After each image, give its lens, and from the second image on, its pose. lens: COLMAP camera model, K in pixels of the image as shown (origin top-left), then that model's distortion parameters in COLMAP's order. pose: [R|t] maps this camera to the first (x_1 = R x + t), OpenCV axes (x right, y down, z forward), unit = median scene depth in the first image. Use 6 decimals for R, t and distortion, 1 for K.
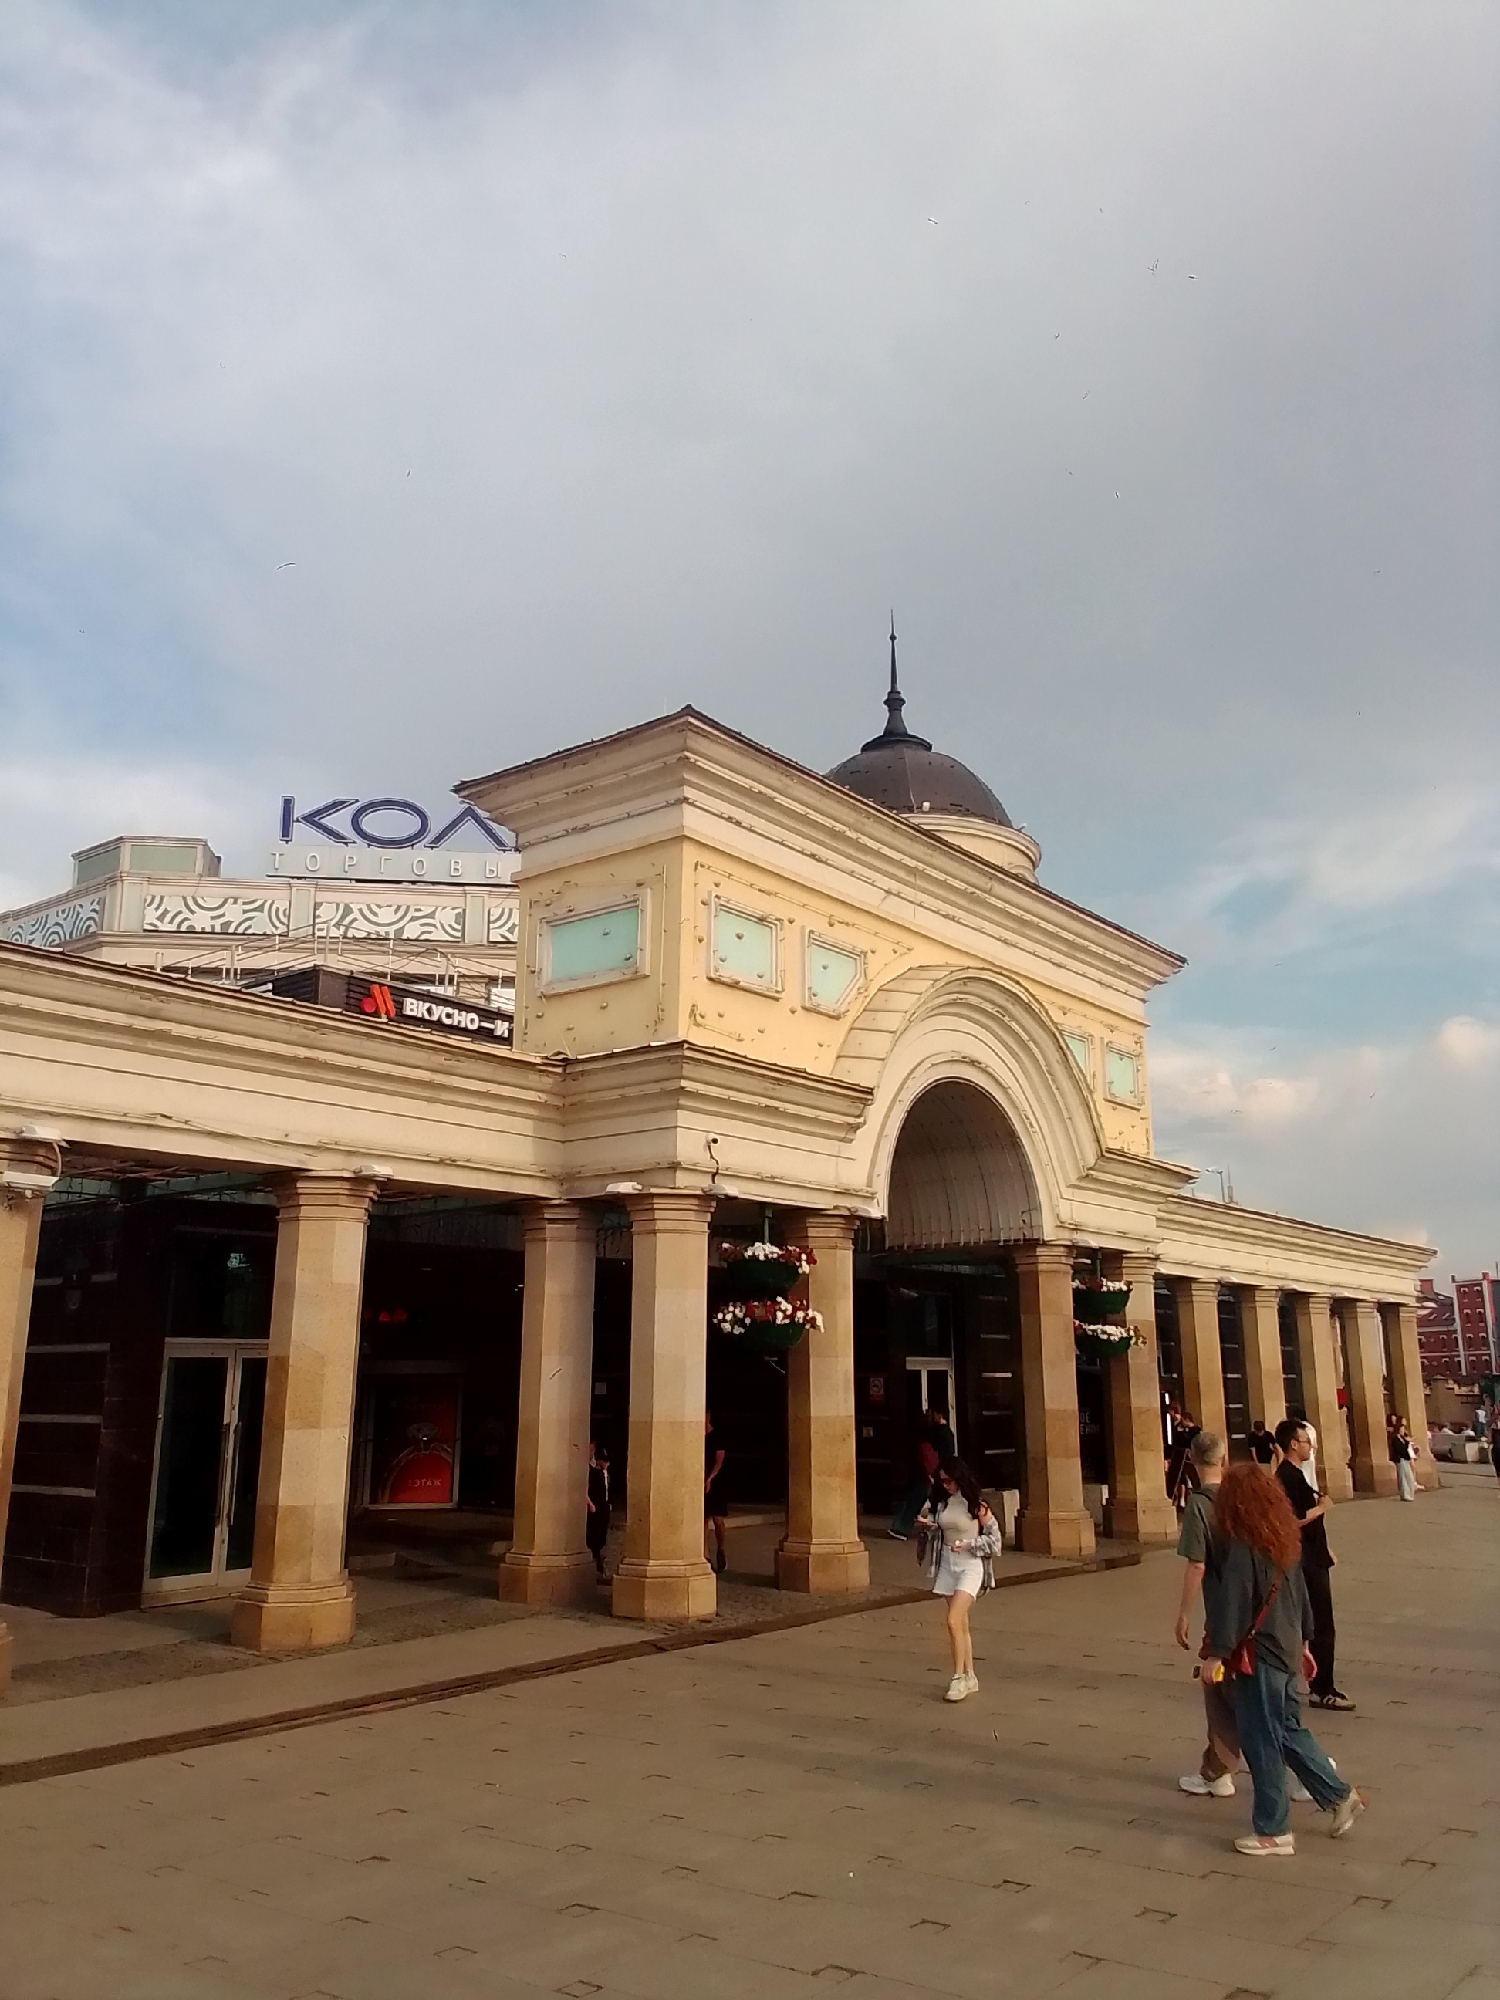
lens RADIAL K [[1554.7, 0, 793.6], [0, 1554.7, 986.7], [0, 0, 1]] dist [0.090359, -0.106190]
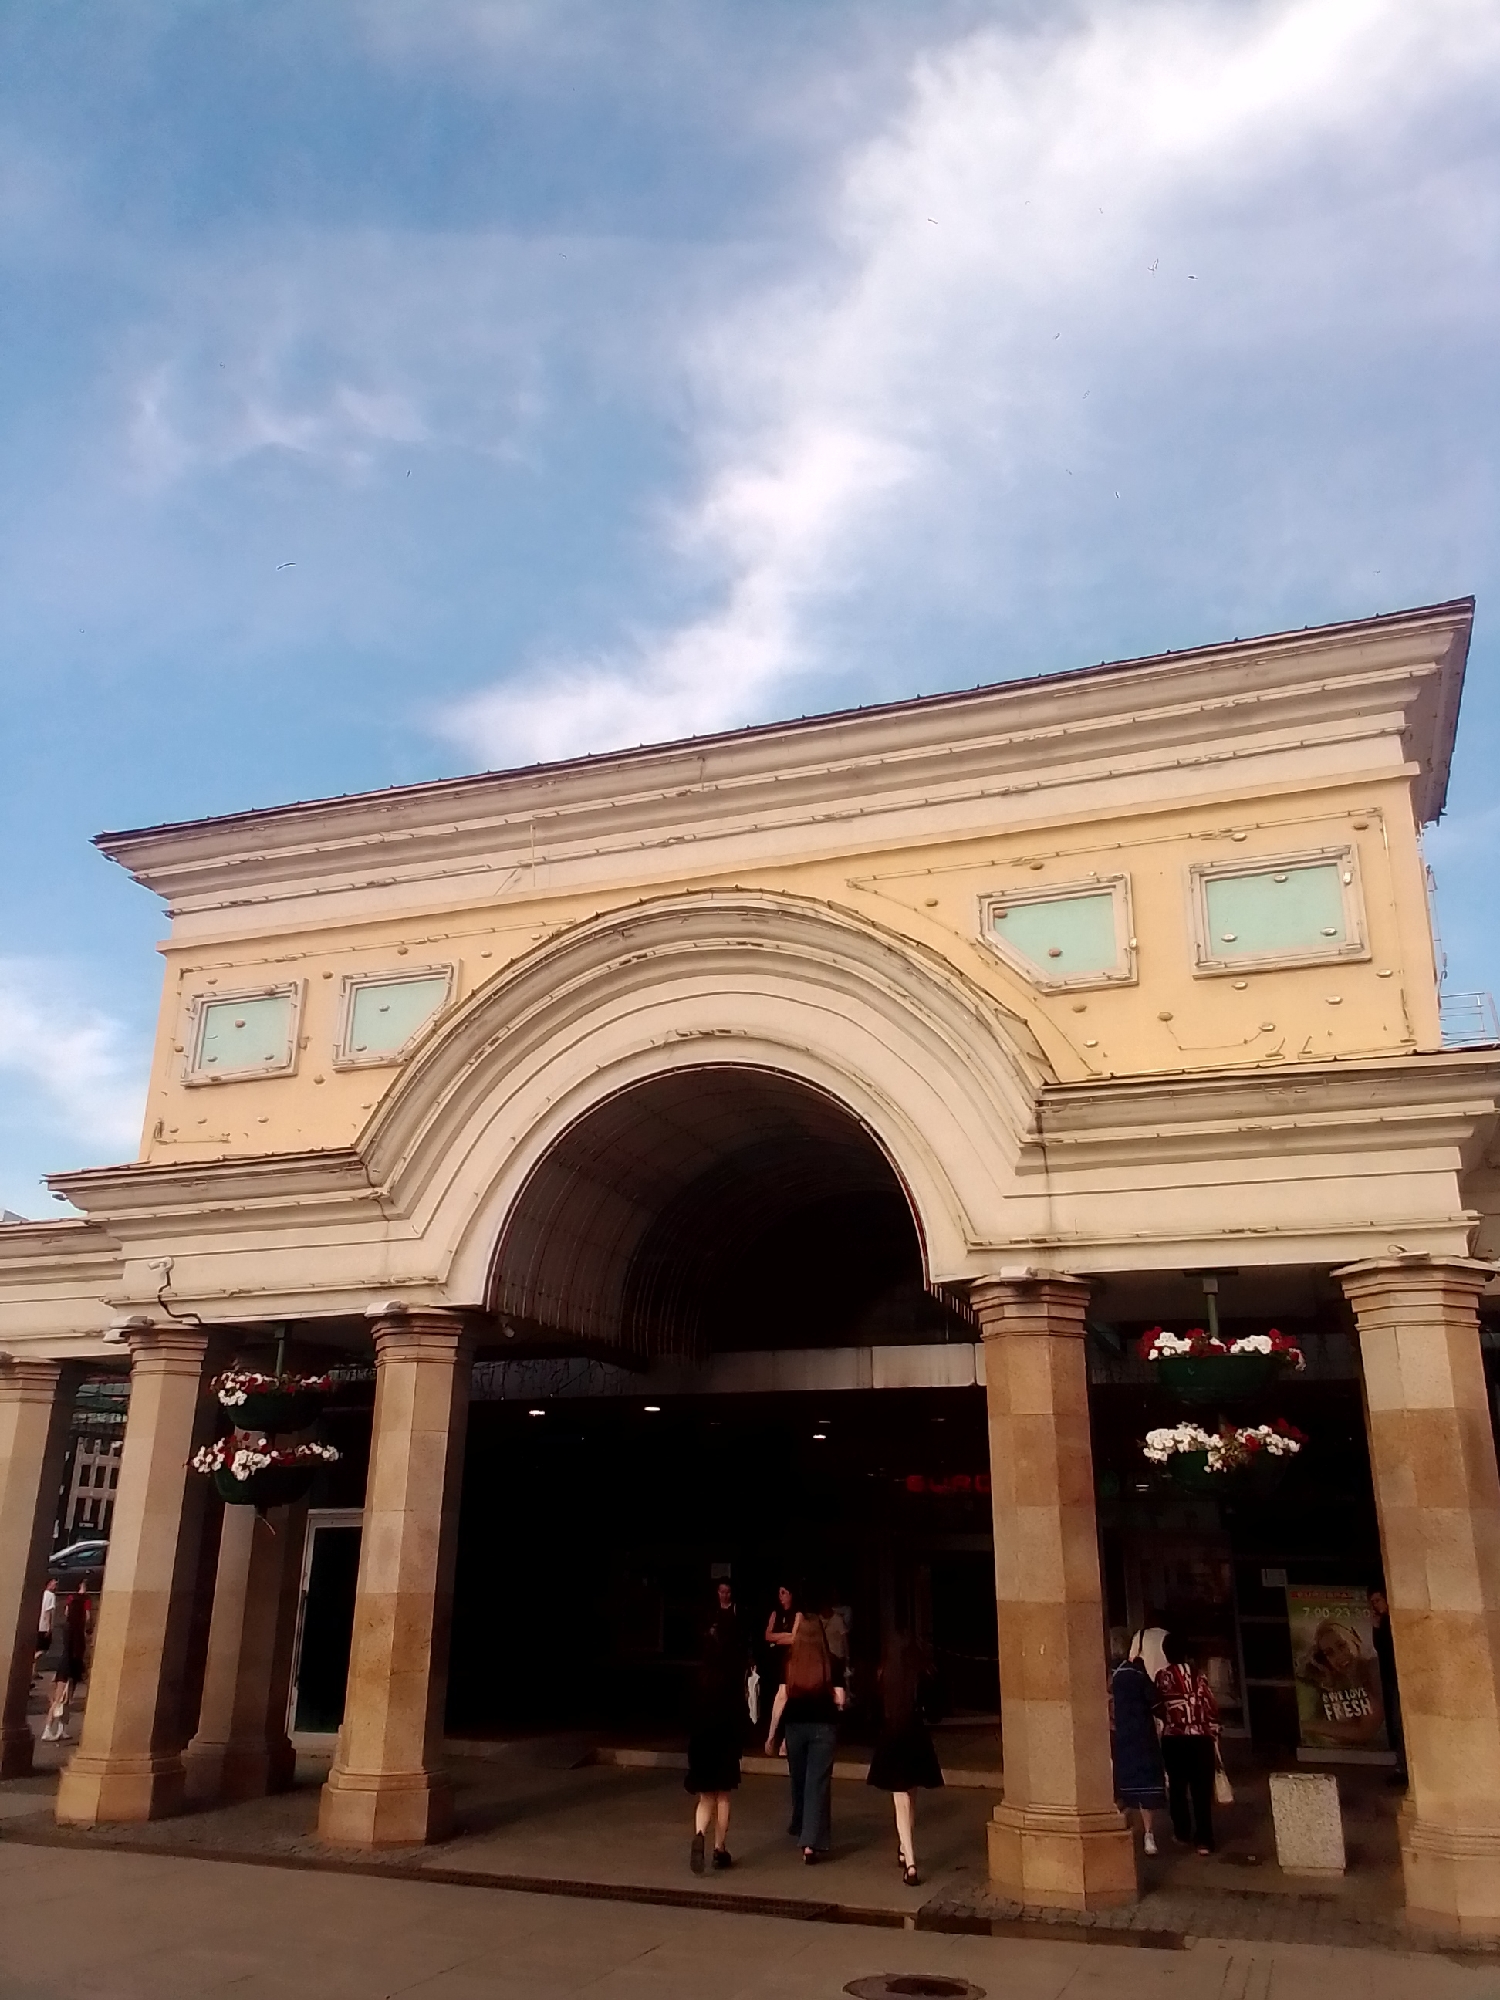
lens RADIAL K [[1554.7, 0, 745.7], [0, 1554.7, 1011.4], [0, 0, 1]] dist [0.090359, -0.106190]
pose [[0.315281, -0.319826, -0.893481, 0.806344], [0.227868, 0.939469, -0.255881, 0.239679], [0.921235, -0.122921, 0.369075, 0.886670]]
